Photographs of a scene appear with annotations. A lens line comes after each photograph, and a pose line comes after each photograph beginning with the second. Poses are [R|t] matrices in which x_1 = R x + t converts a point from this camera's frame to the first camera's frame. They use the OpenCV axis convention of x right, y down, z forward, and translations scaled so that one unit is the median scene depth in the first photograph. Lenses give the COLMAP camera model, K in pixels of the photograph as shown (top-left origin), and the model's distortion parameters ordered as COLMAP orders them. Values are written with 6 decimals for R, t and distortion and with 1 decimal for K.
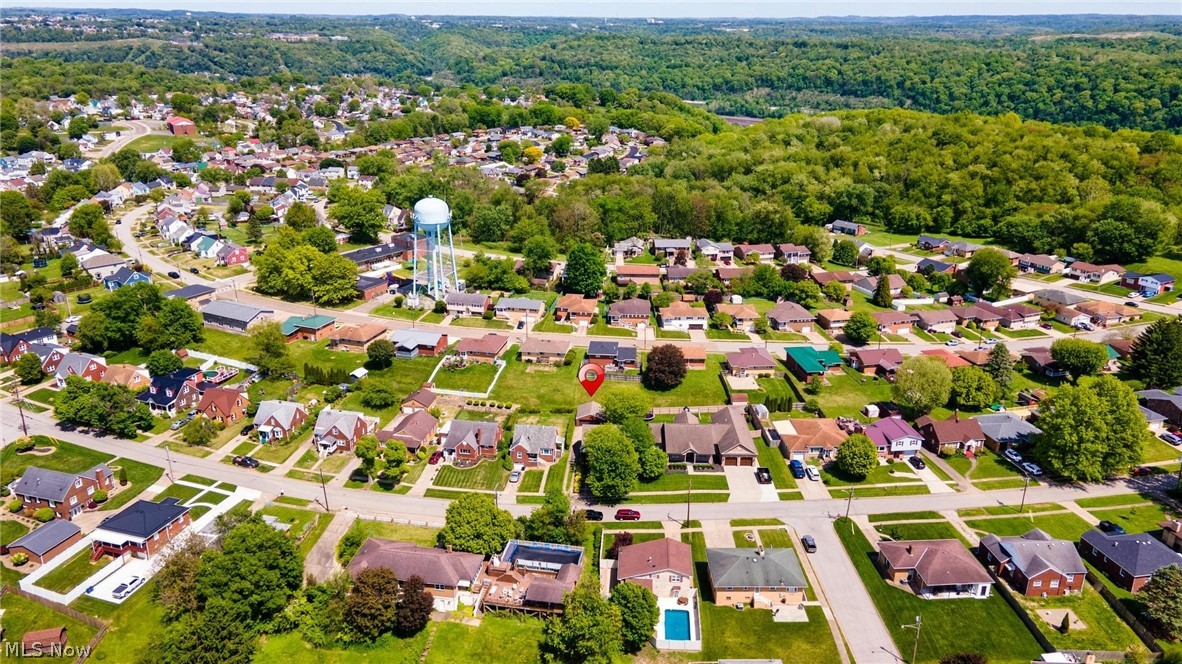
lens RADIAL K [[855.8, 0, 589.5], [0, 855.8, 330.9], [0, 0, 1]] dist [0.038916, 0.021130]
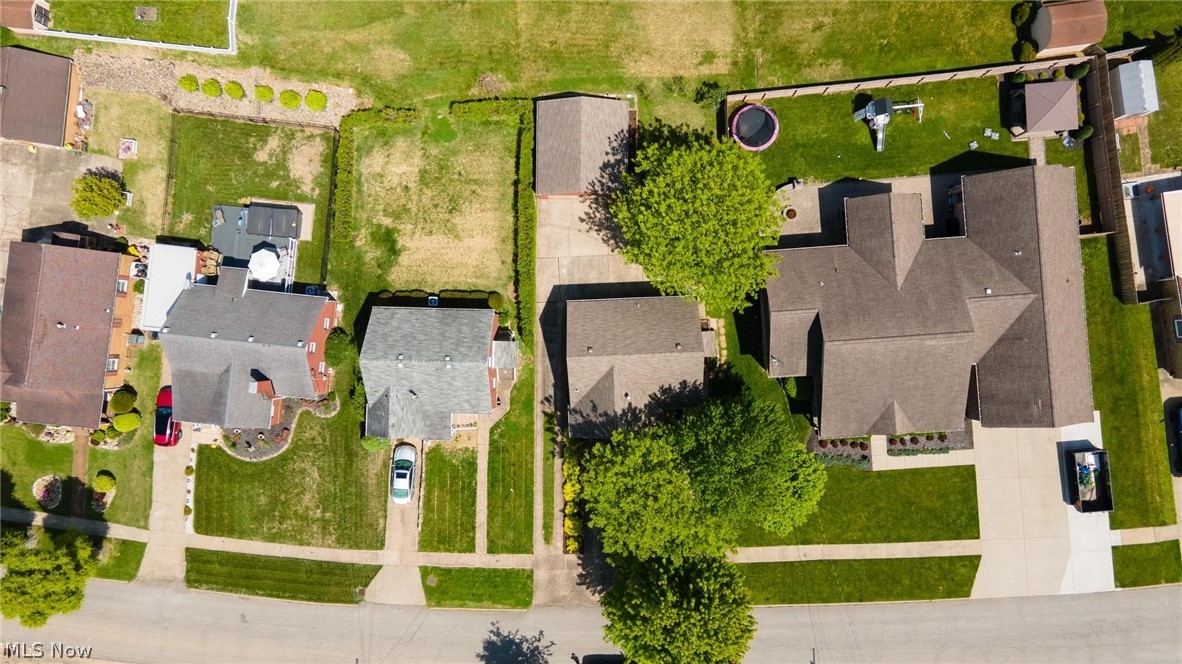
lens RADIAL K [[855.8, 0, 589.5], [0, 855.8, 330.9], [0, 0, 1]] dist [0.038916, 0.021130]
pose [[0.996690, -0.075473, -0.030227, 0.009238], [0.055481, 0.359624, 0.931446, -0.167833], [-0.059429, -0.930040, 0.362621, 0.774033]]
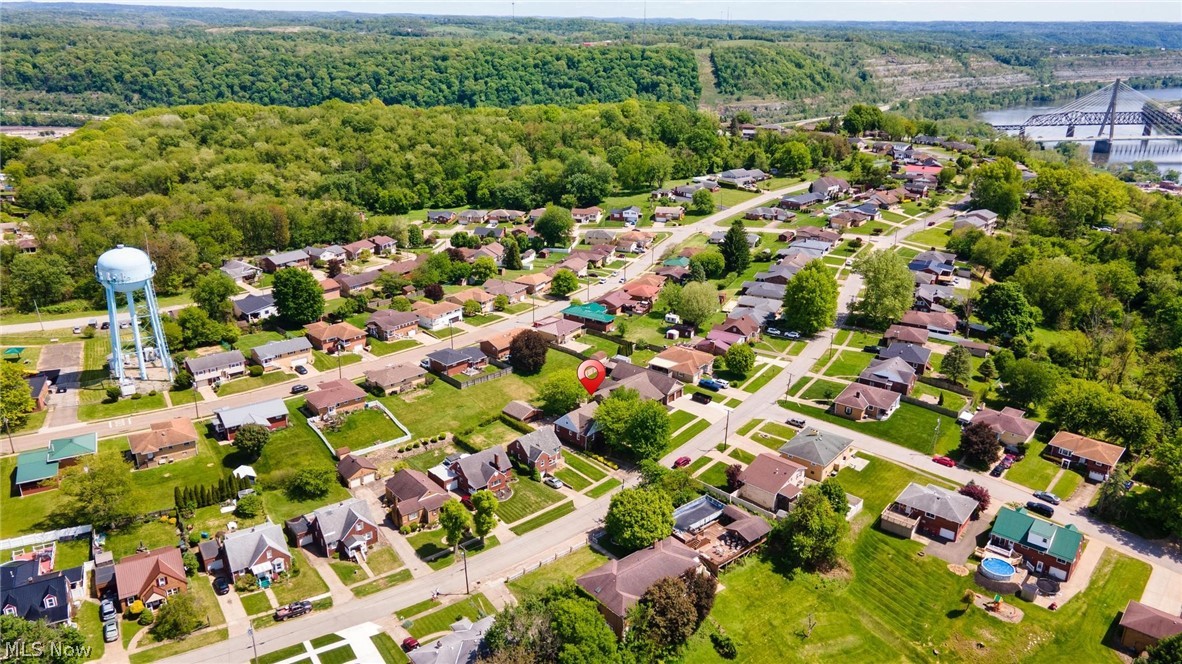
lens RADIAL K [[855.8, 0, 589.5], [0, 855.8, 330.9], [0, 0, 1]] dist [0.038916, 0.021130]
pose [[0.634195, -0.263628, 0.726841, -0.613651], [0.256801, 0.958529, 0.123594, -0.091262], [-0.729281, 0.108270, 0.675594, 0.242701]]
